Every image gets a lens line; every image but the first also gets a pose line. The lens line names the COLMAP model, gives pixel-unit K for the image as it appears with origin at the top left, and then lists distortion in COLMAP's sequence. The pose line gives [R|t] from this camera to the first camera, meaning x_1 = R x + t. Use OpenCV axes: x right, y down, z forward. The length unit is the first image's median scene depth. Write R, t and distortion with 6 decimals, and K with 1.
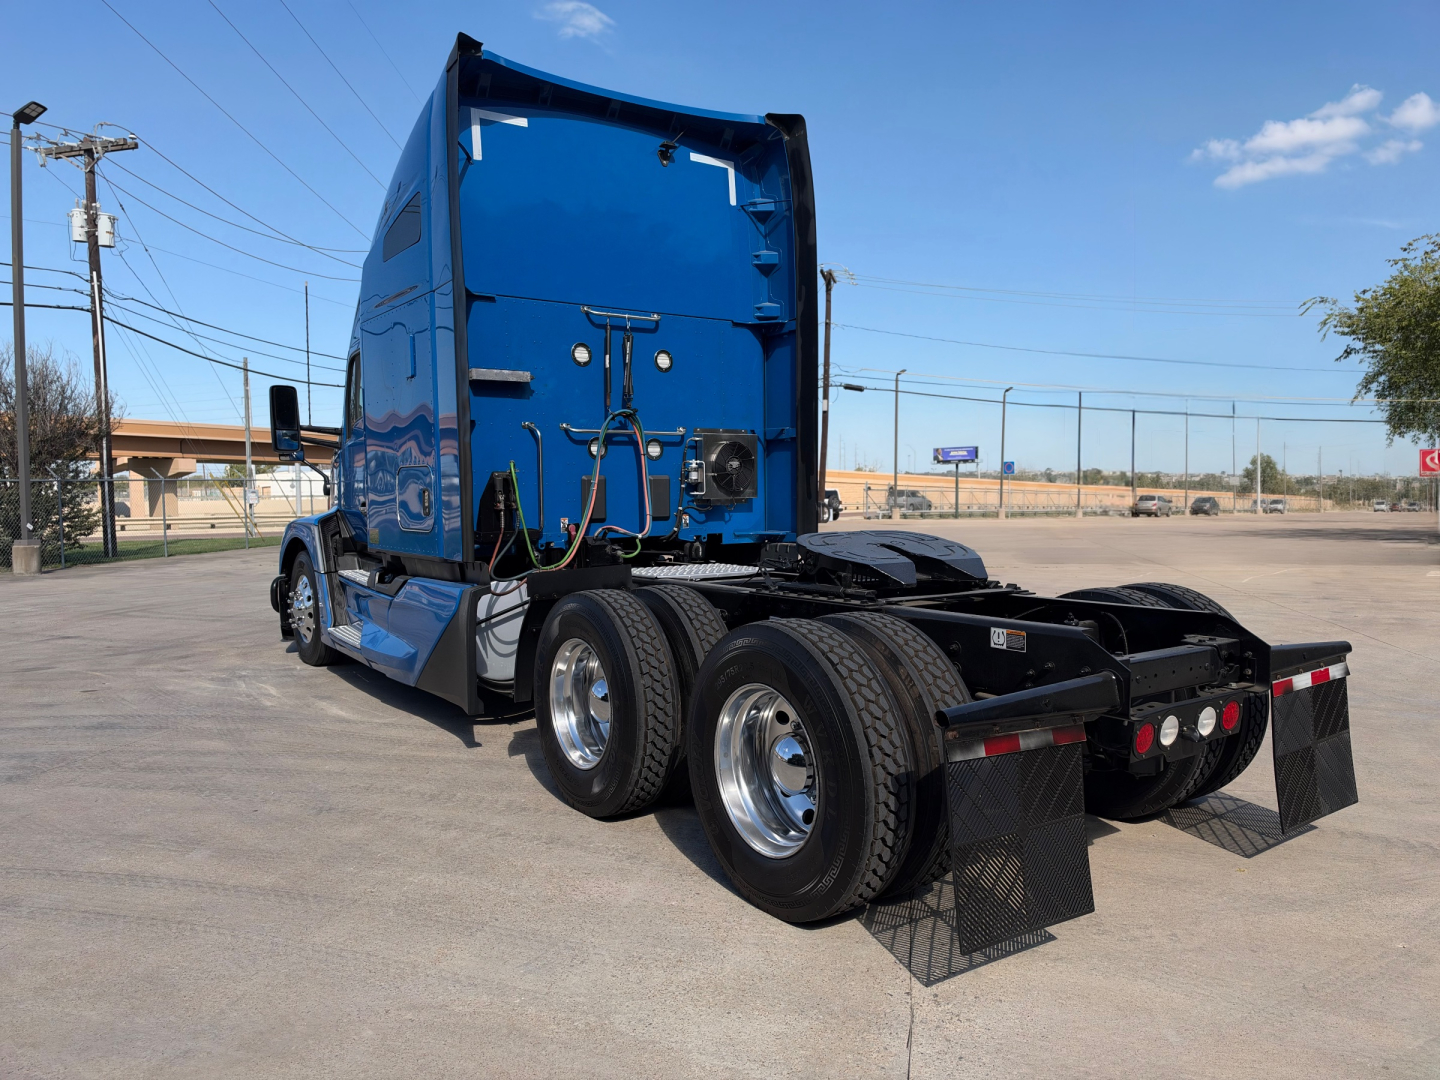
lens RADIAL K [[1058.6, 0, 731.6], [0, 1058.6, 594.7], [0, 0, 1]] dist [0.002567, -0.025869]
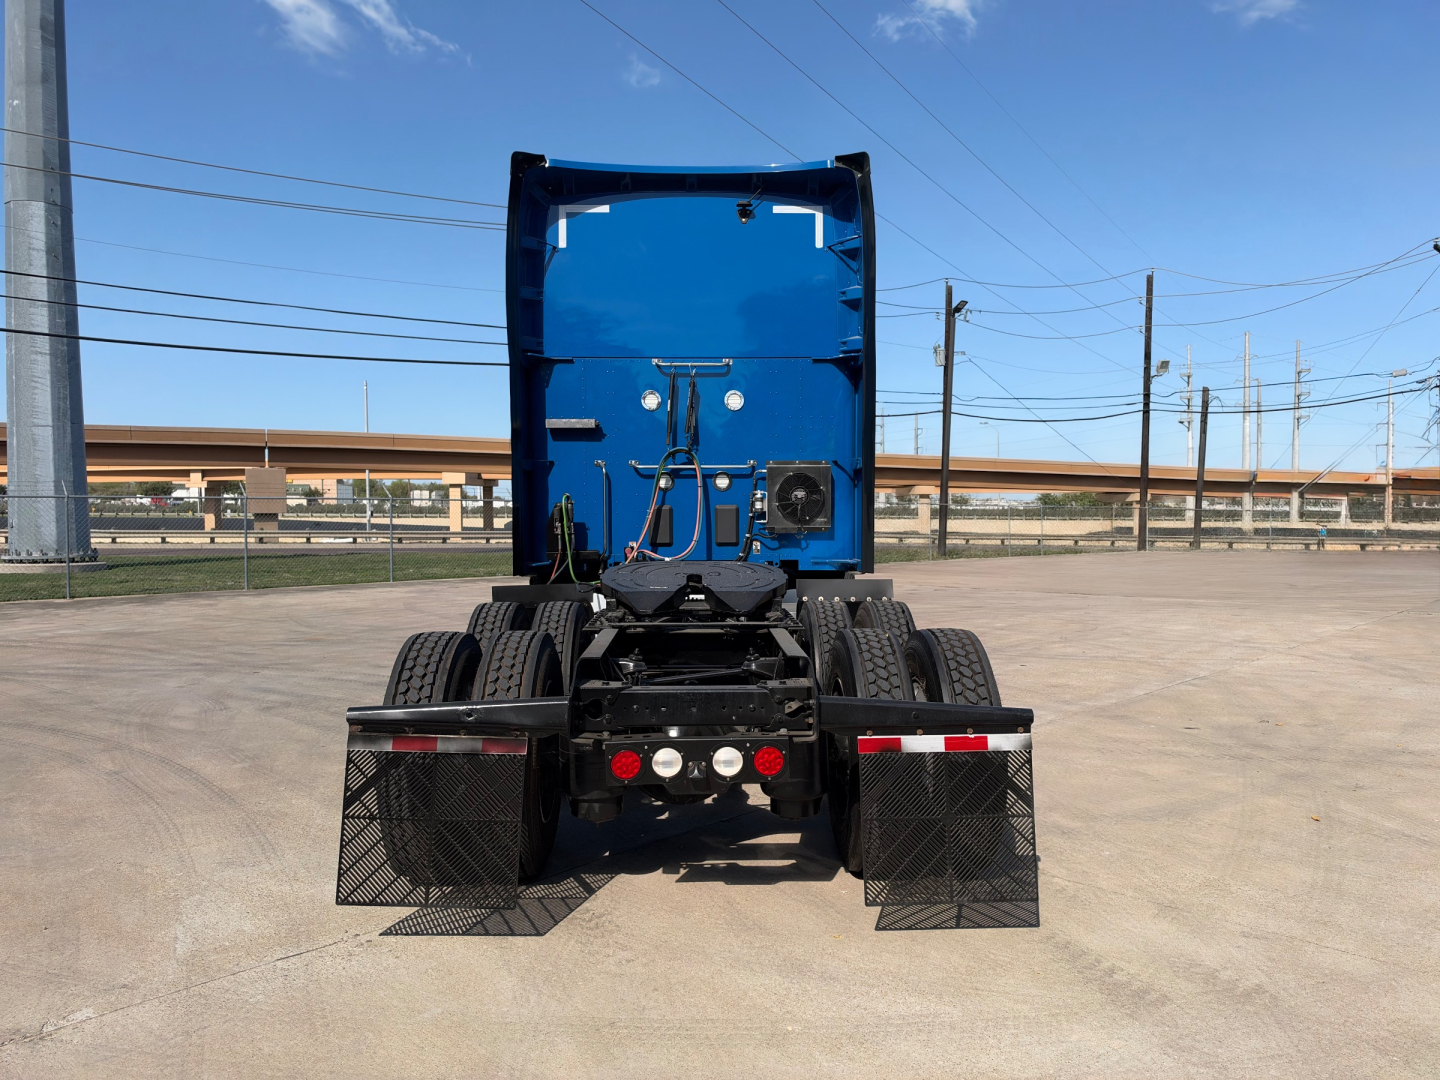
lens RADIAL K [[1058.6, 0, 731.6], [0, 1058.6, 594.7], [0, 0, 1]] dist [0.002567, -0.025869]
pose [[0.824783, 0.050899, -0.563154, 0.551319], [-0.061515, 0.998106, 0.000116, -0.020425], [0.562093, 0.034546, 0.826352, 0.100310]]
